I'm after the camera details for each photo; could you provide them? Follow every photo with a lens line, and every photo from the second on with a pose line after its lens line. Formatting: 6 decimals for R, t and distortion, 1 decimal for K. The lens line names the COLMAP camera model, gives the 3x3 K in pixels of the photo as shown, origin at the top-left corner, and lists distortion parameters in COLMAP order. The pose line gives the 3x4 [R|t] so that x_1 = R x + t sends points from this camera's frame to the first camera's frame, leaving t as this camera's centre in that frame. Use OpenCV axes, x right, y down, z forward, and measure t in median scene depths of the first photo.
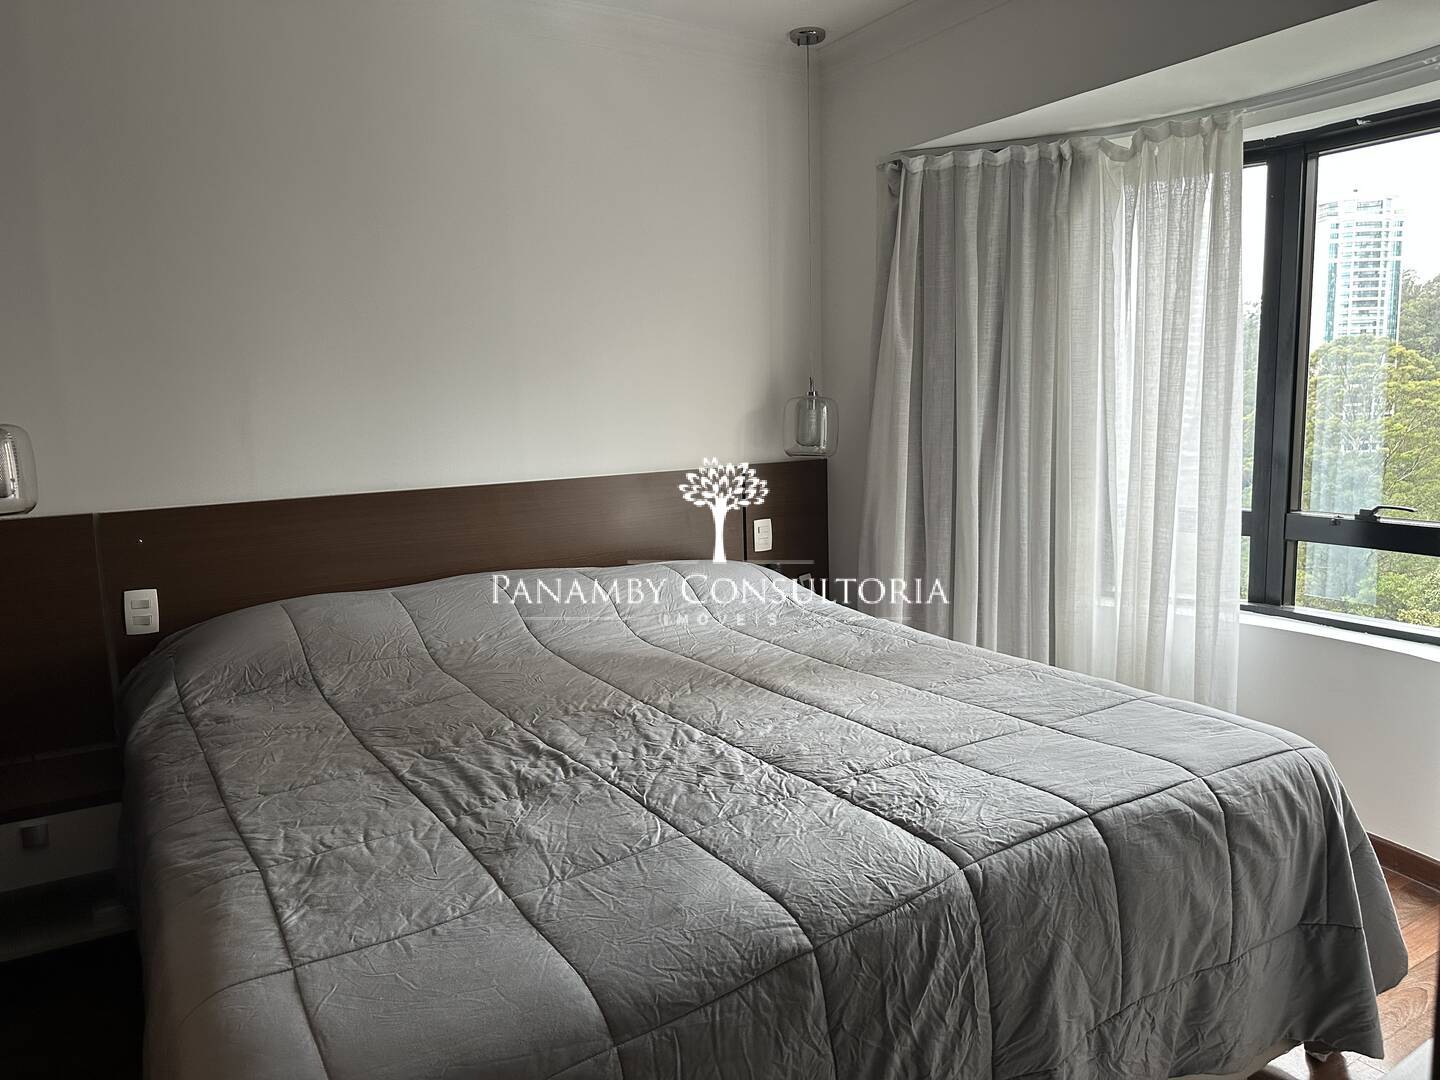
lens RADIAL K [[1016.8, 0, 719.2], [0, 1016.8, 527.0], [0, 0, 1]] dist [0.058658, -0.072103]
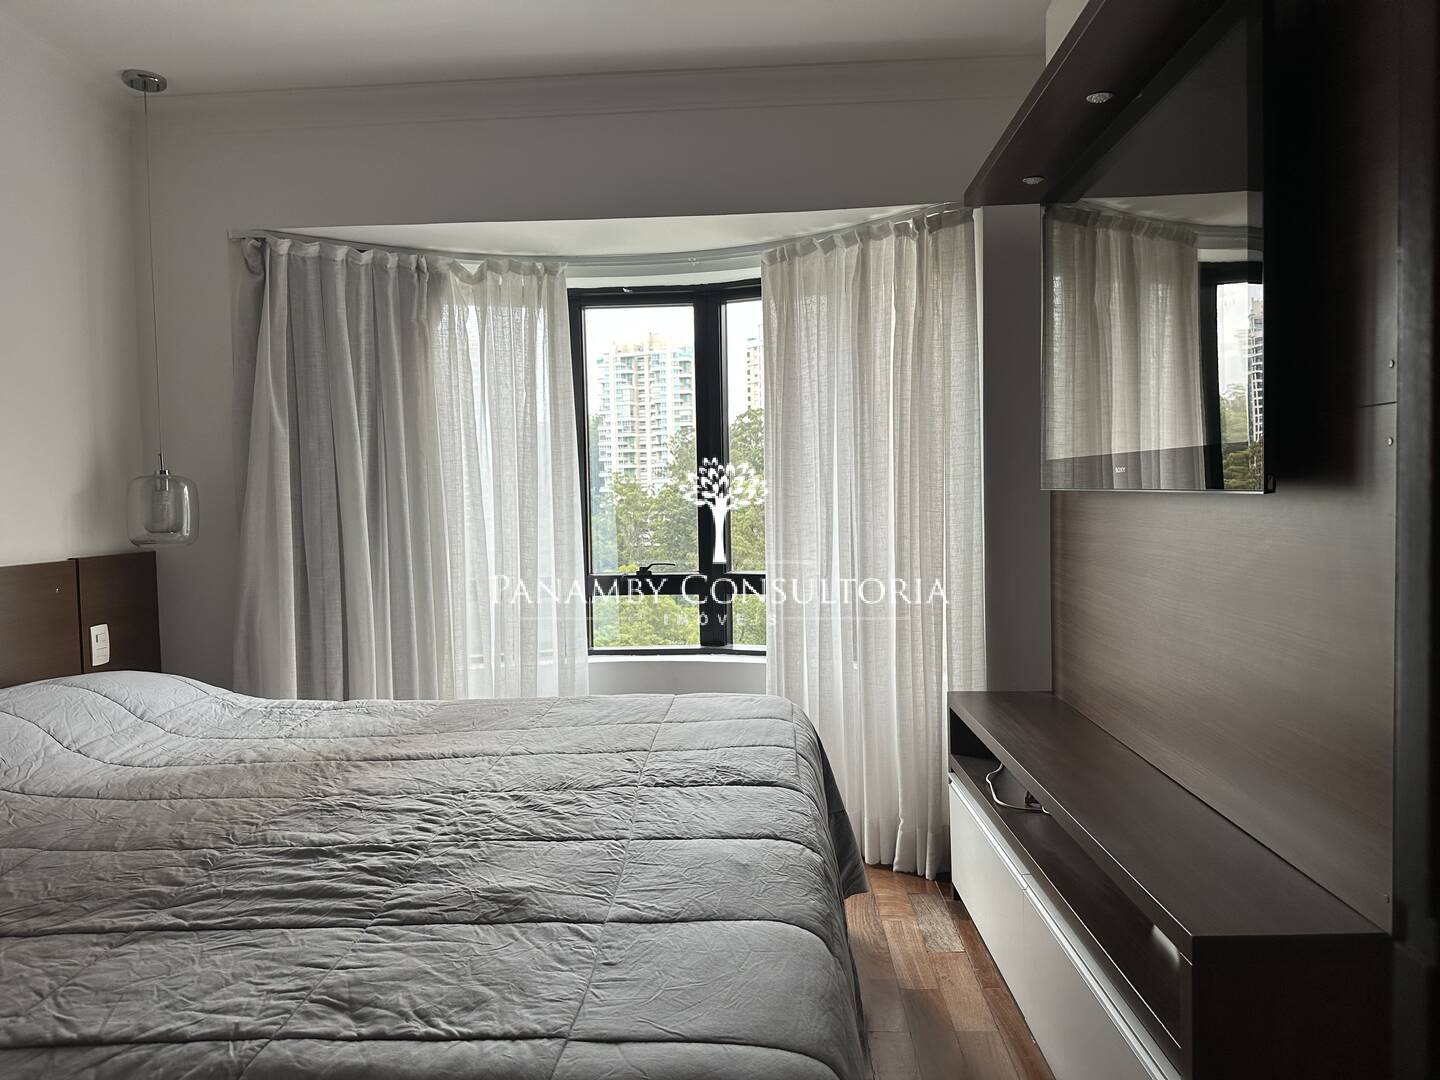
lens RADIAL K [[1016.8, 0, 719.1], [0, 1016.8, 545.2], [0, 0, 1]] dist [0.058658, -0.072103]
pose [[0.570697, -0.028198, 0.820676, -0.637941], [0.113498, 0.992527, -0.044824, 0.040559], [-0.813279, 0.118726, 0.569632, 0.209285]]
